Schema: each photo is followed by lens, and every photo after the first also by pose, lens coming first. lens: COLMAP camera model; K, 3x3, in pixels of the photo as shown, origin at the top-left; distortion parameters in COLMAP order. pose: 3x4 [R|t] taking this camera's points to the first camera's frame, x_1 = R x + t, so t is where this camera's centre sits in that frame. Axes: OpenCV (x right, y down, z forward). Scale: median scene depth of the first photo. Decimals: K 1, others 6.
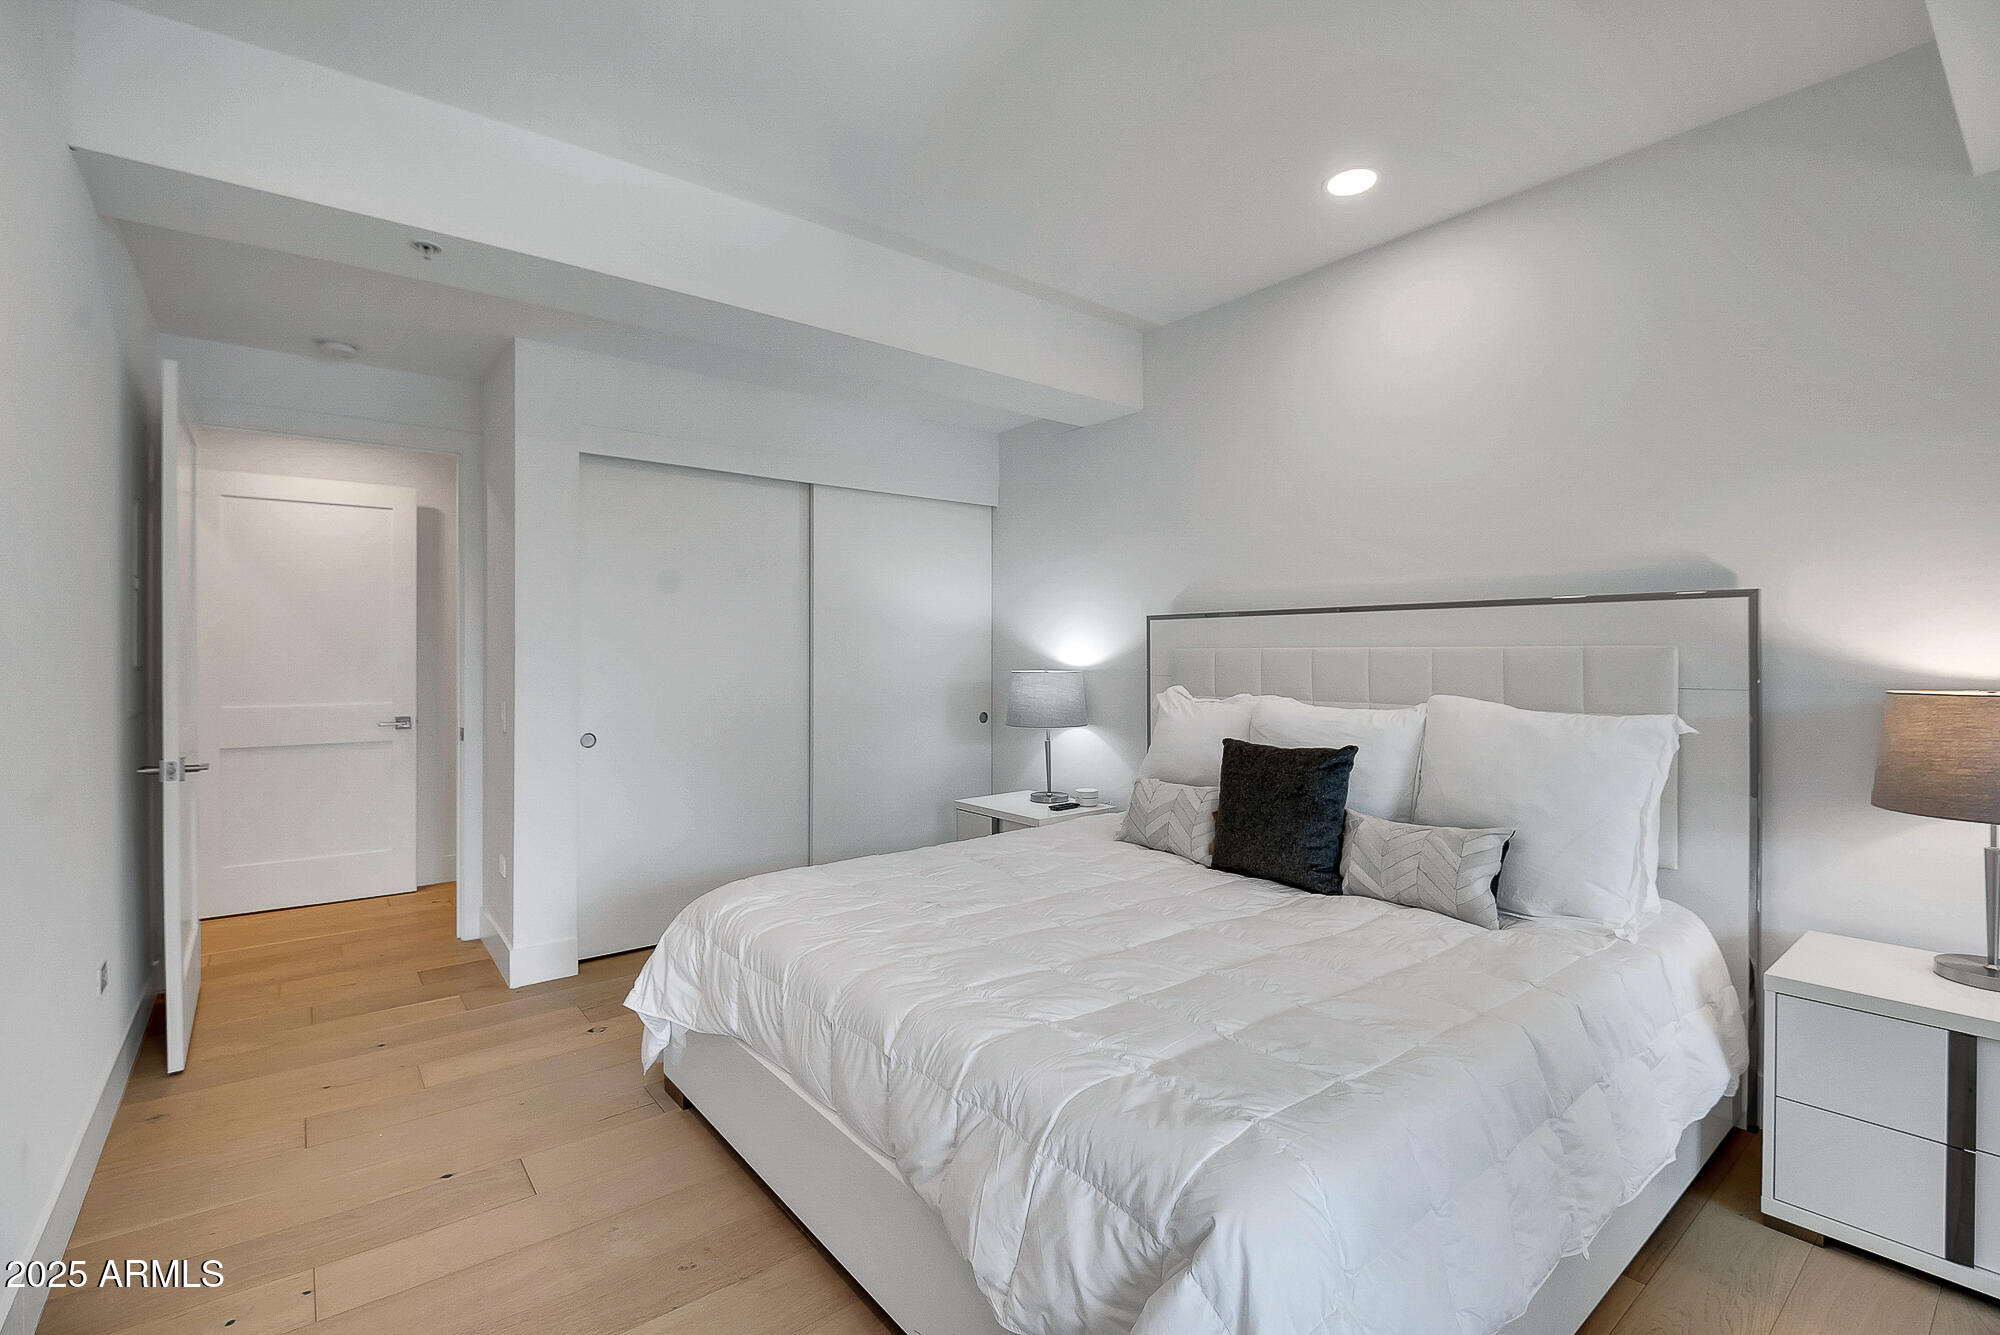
lens RADIAL K [[910.7, 0, 1000.0], [0, 910.7, 667.5], [0, 0, 1]] dist [0.000486, 0.000293]
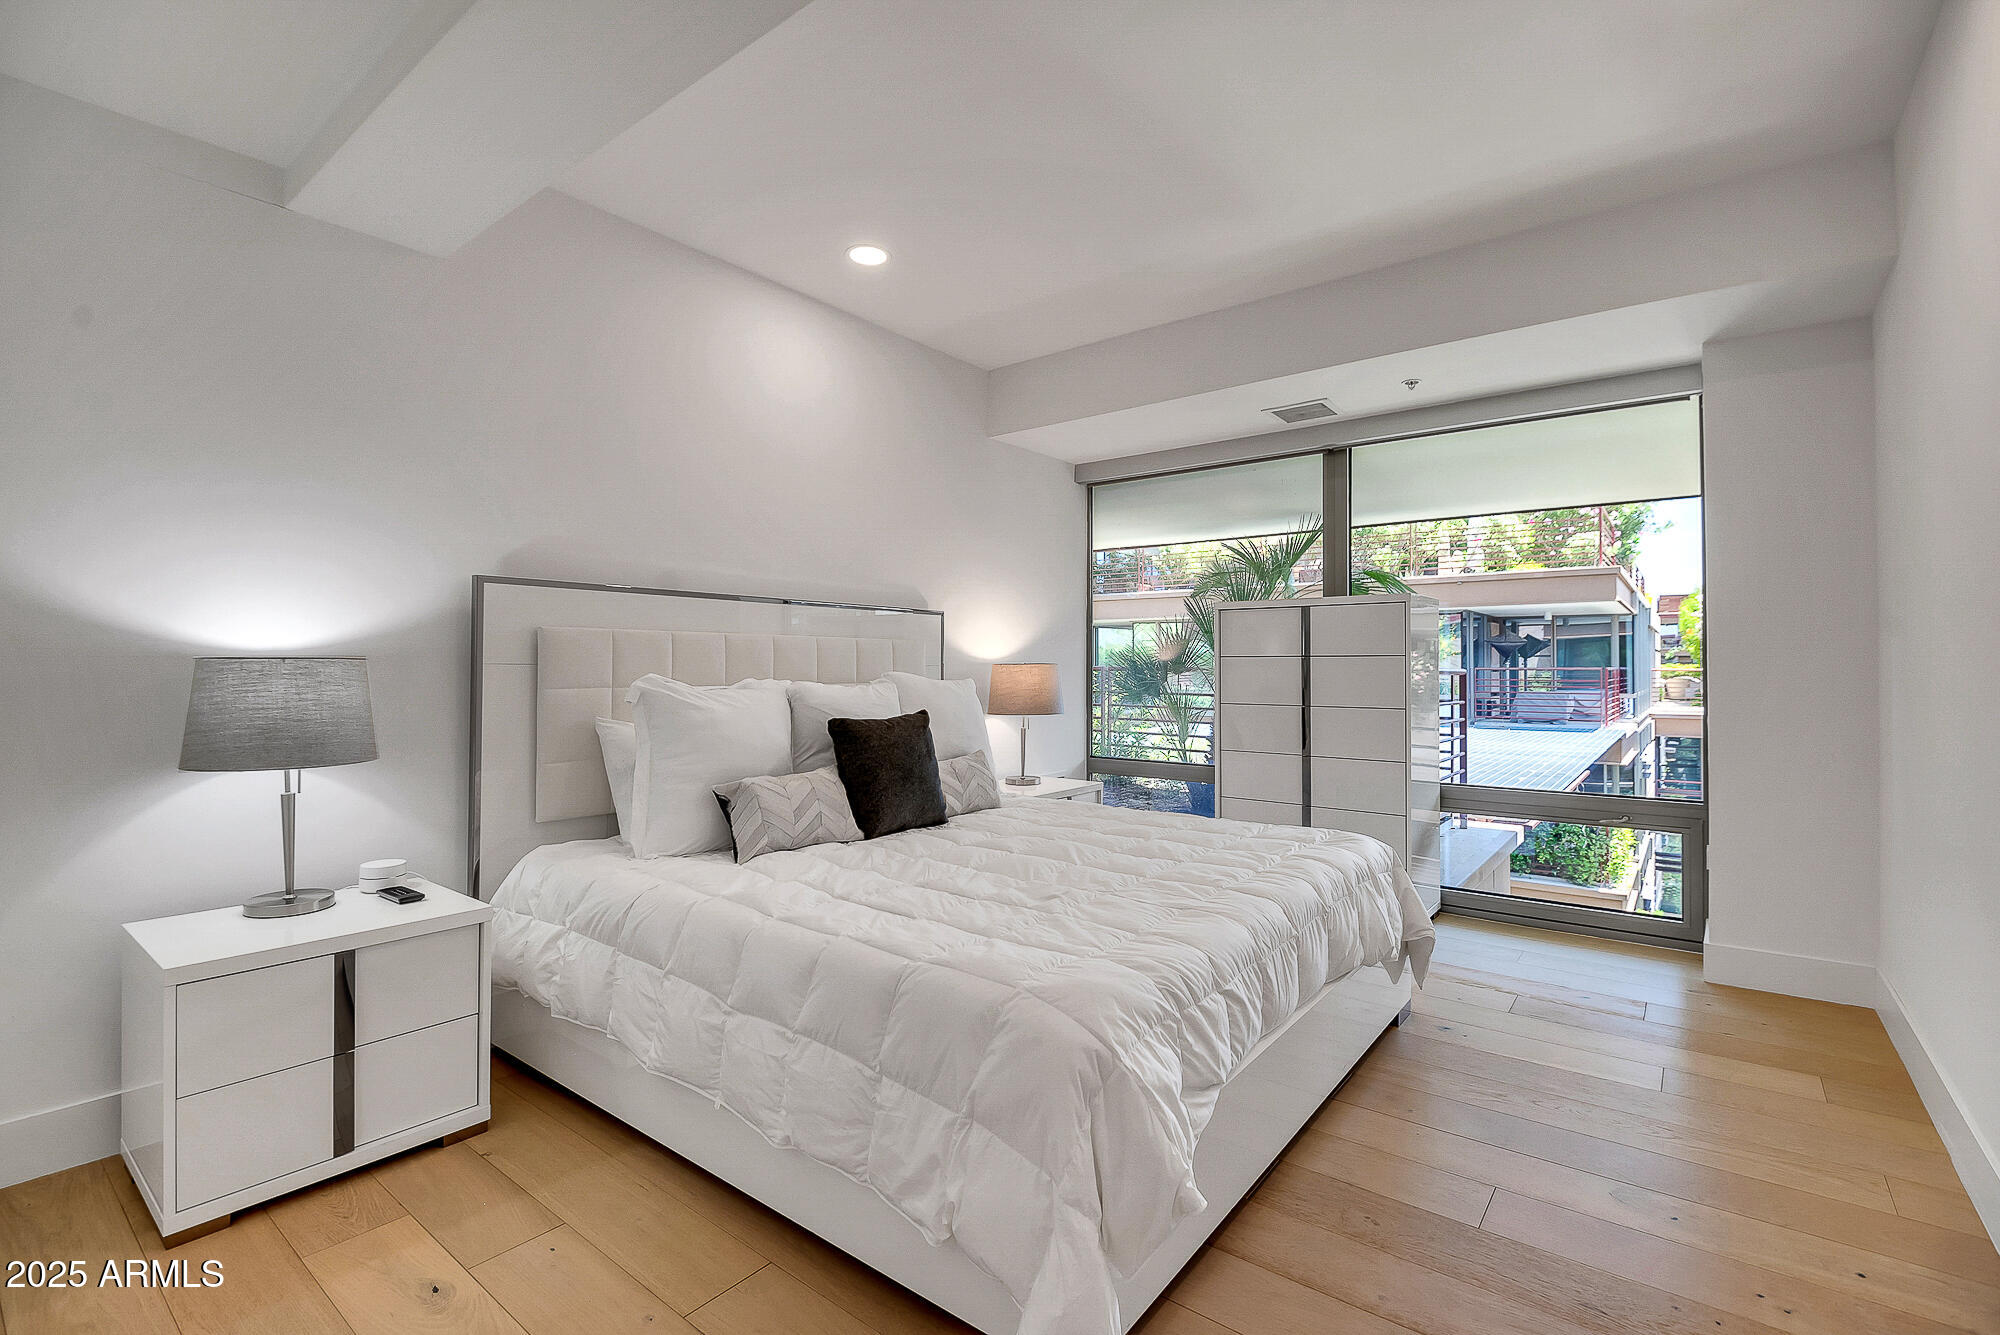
lens RADIAL K [[910.7, 0, 1000.0], [0, 910.7, 667.5], [0, 0, 1]] dist [0.000486, 0.000293]
pose [[-0.240459, -0.004316, 0.970650, -0.721142], [0.007518, 0.999952, 0.006309, 0.013234], [-0.970630, 0.008815, -0.240415, 0.957147]]
